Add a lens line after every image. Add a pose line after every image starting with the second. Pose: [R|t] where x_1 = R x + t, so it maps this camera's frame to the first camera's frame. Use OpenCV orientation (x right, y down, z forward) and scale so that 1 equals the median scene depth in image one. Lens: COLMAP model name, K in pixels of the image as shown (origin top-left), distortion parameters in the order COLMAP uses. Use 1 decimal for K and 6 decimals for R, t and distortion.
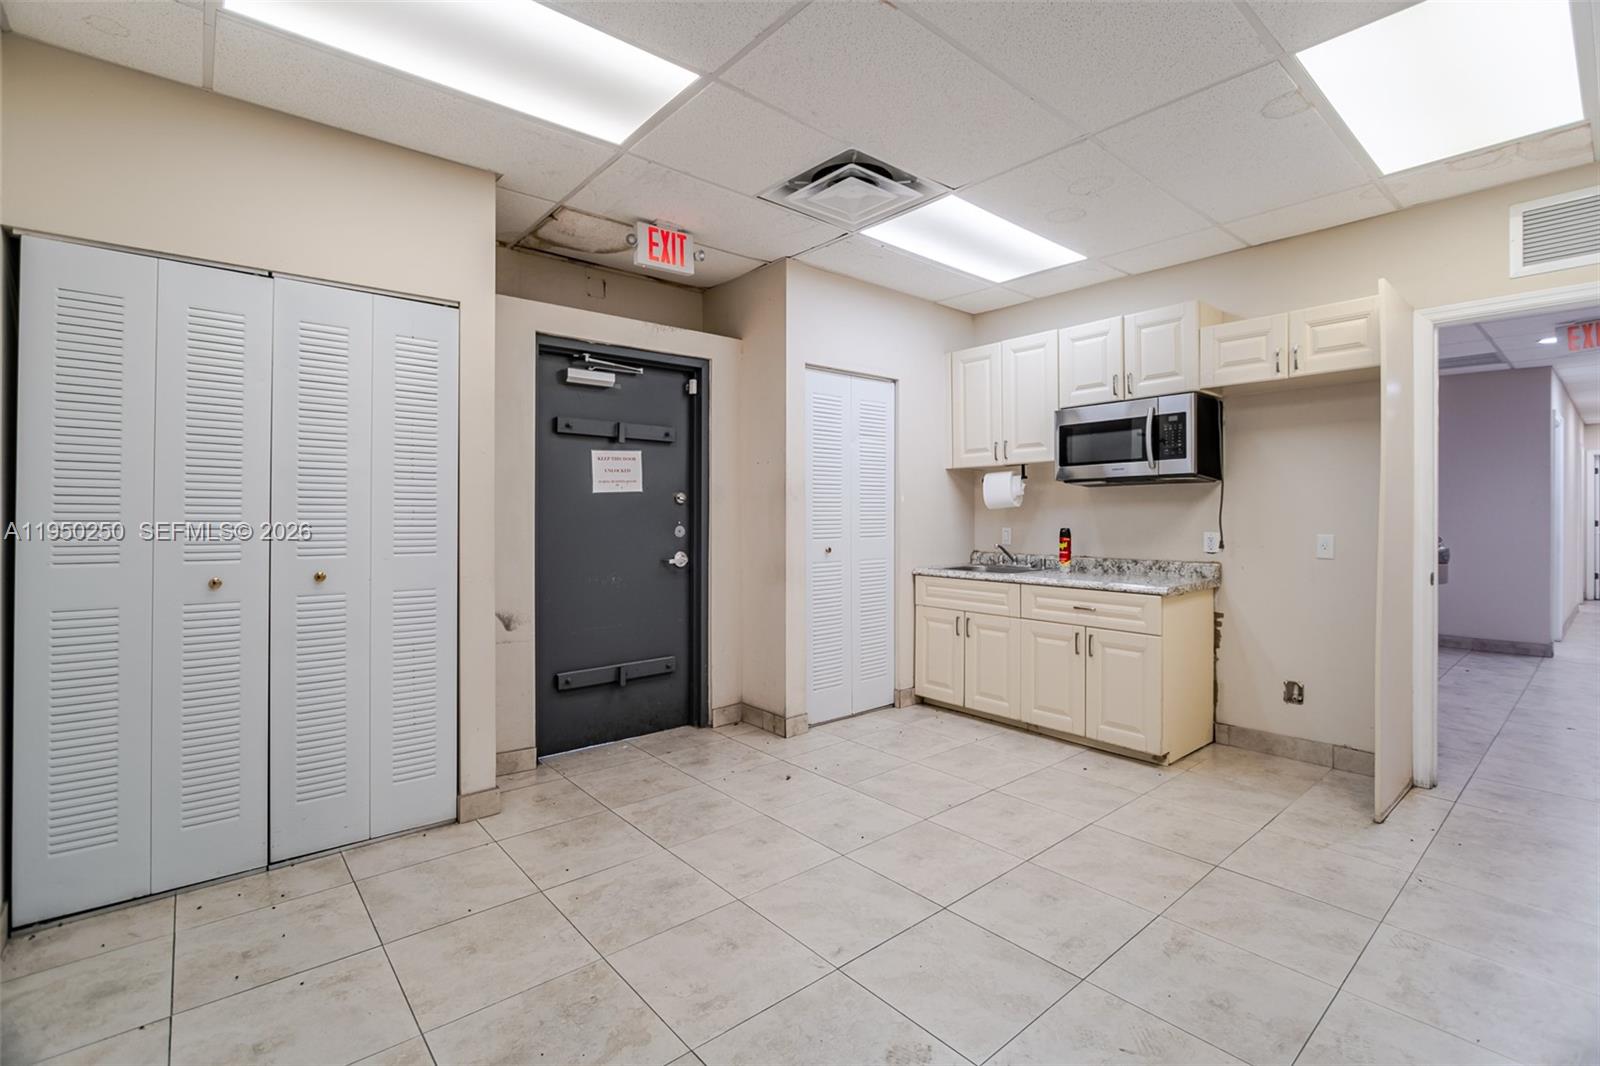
lens RADIAL K [[722.0, 0, 802.1], [0, 722.0, 515.2], [0, 0, 1]] dist [-0.019263, 0.001485]
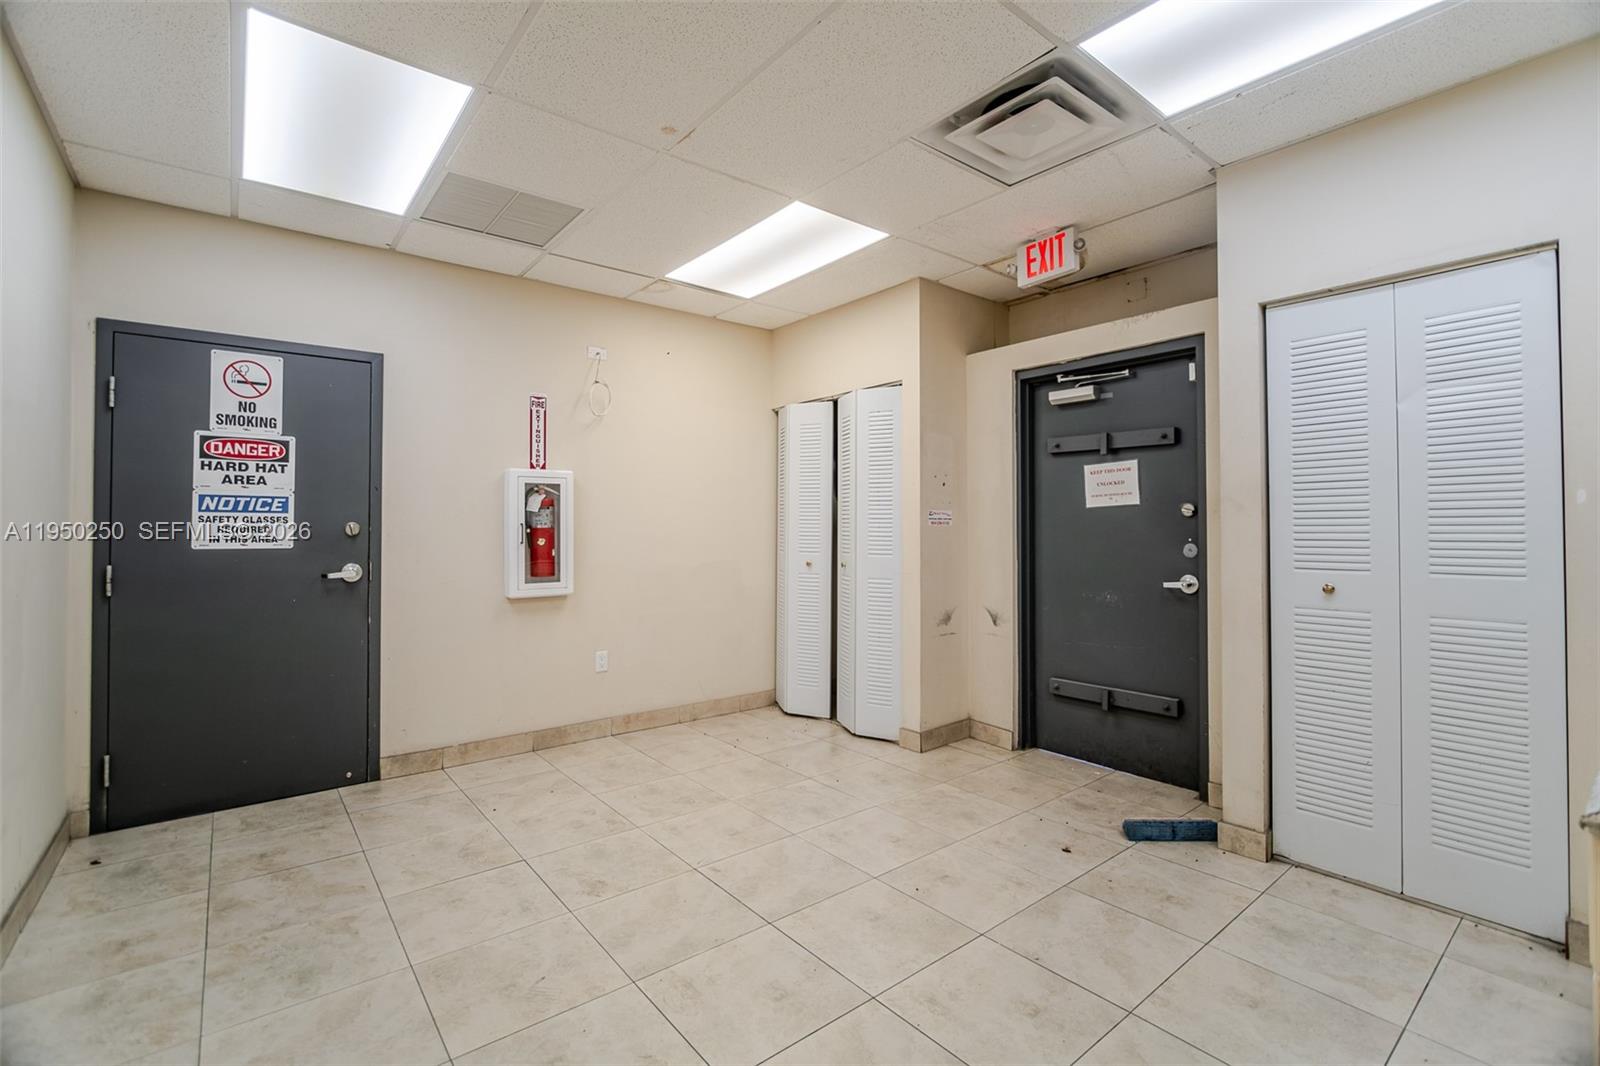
lens RADIAL K [[707.6, 0, 798.8], [0, 707.6, 515.5], [0, 0, 1]] dist [-0.010025, 0.000868]
pose [[-0.028280, -0.015836, -0.999475, 0.724465], [-0.001440, 0.999874, -0.015801, -0.004237], [0.999599, 0.000992, -0.028299, 0.648554]]
